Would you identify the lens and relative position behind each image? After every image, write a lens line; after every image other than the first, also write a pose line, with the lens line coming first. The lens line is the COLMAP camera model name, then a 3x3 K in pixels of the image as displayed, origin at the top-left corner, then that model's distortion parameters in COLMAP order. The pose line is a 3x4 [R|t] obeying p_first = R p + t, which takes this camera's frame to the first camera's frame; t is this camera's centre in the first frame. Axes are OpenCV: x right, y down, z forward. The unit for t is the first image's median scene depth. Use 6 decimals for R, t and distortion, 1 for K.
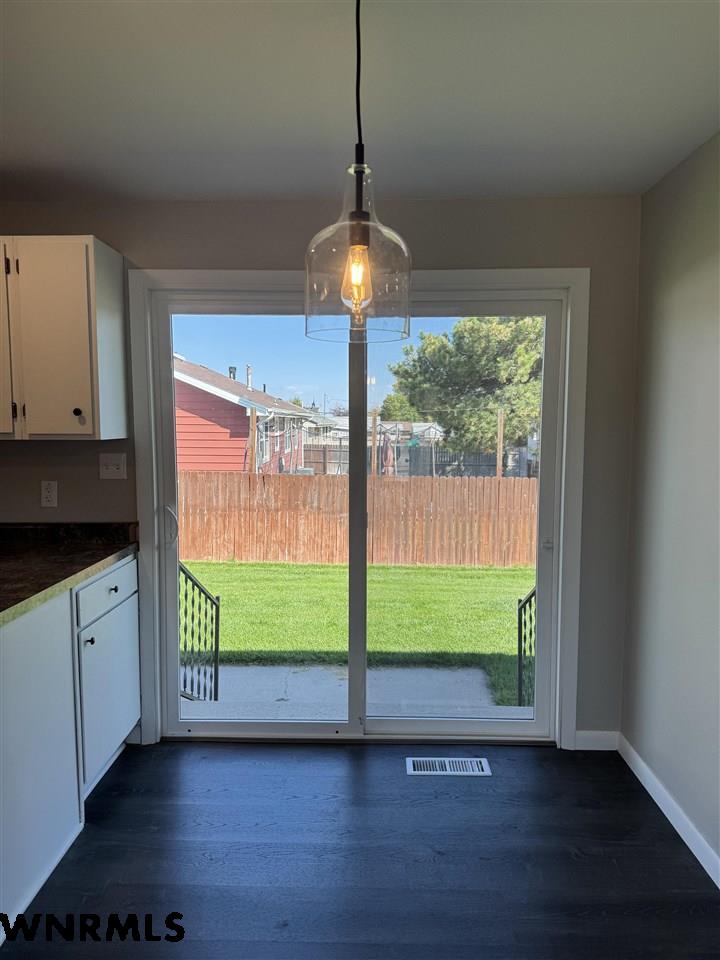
lens RADIAL K [[671.9, 0, 365.5], [0, 671.9, 479.8], [0, 0, 1]] dist [0.053530, -0.055937]
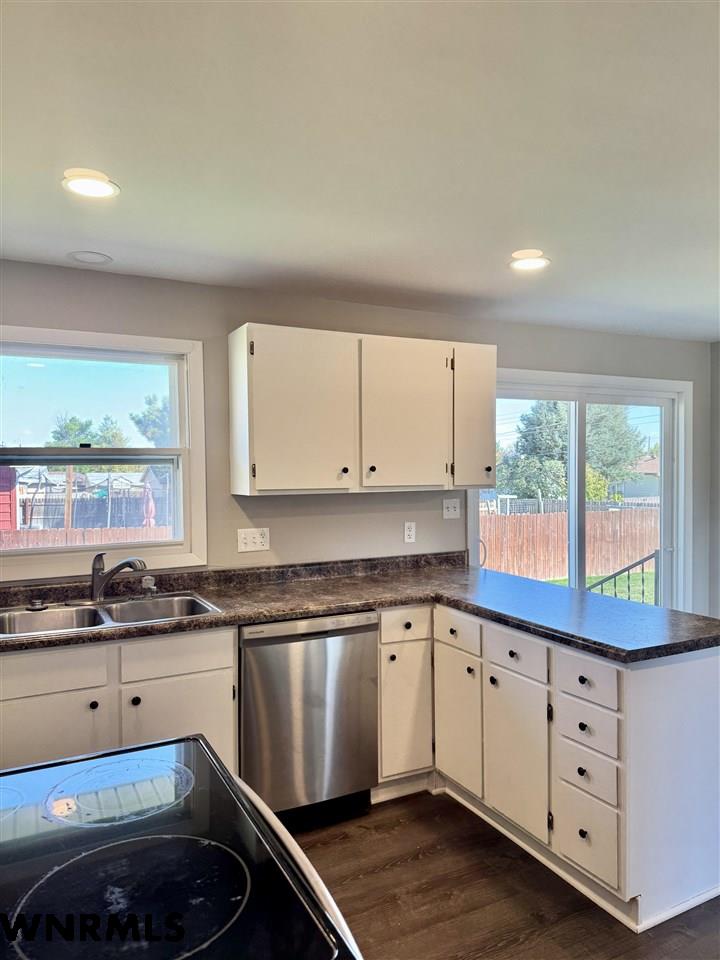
lens RADIAL K [[671.9, 0, 363.1], [0, 671.9, 481.0], [0, 0, 1]] dist [0.053530, -0.055937]
pose [[0.882359, -0.013576, 0.470381, -0.171176], [0.046864, 0.997150, -0.059129, -0.000712], [-0.468237, 0.074217, 0.880480, -0.012361]]
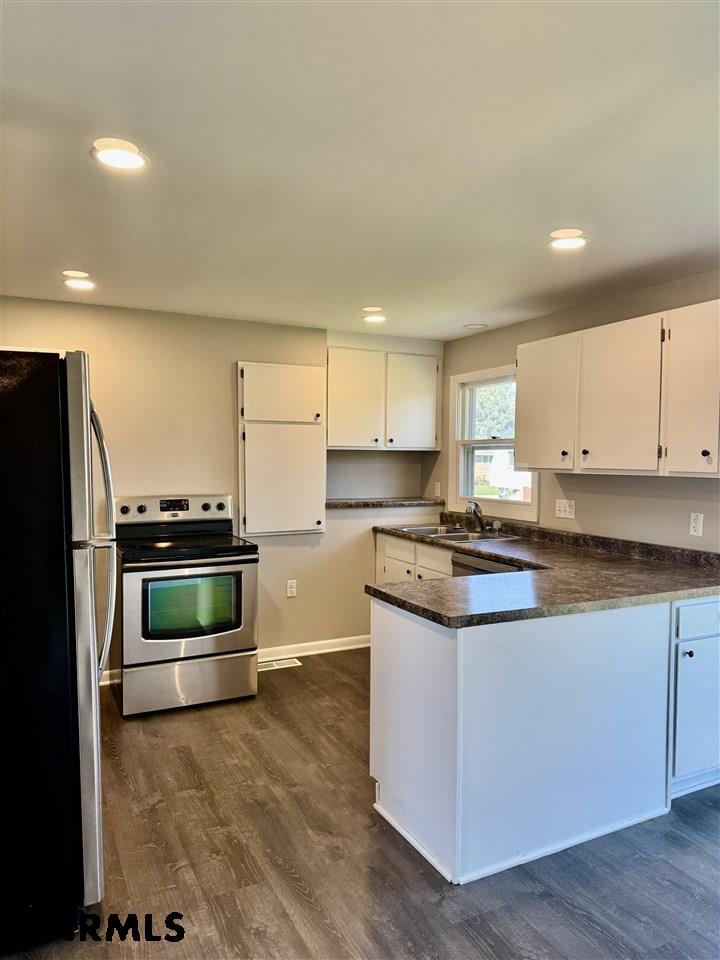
lens RADIAL K [[671.9, 0, 356.3], [0, 671.9, 488.4], [0, 0, 1]] dist [0.053530, -0.055937]
pose [[0.450901, 0.050951, -0.891119, 0.043256], [-0.088462, 0.996005, 0.012186, -0.000456], [0.888179, 0.073335, 0.453607, -0.004221]]
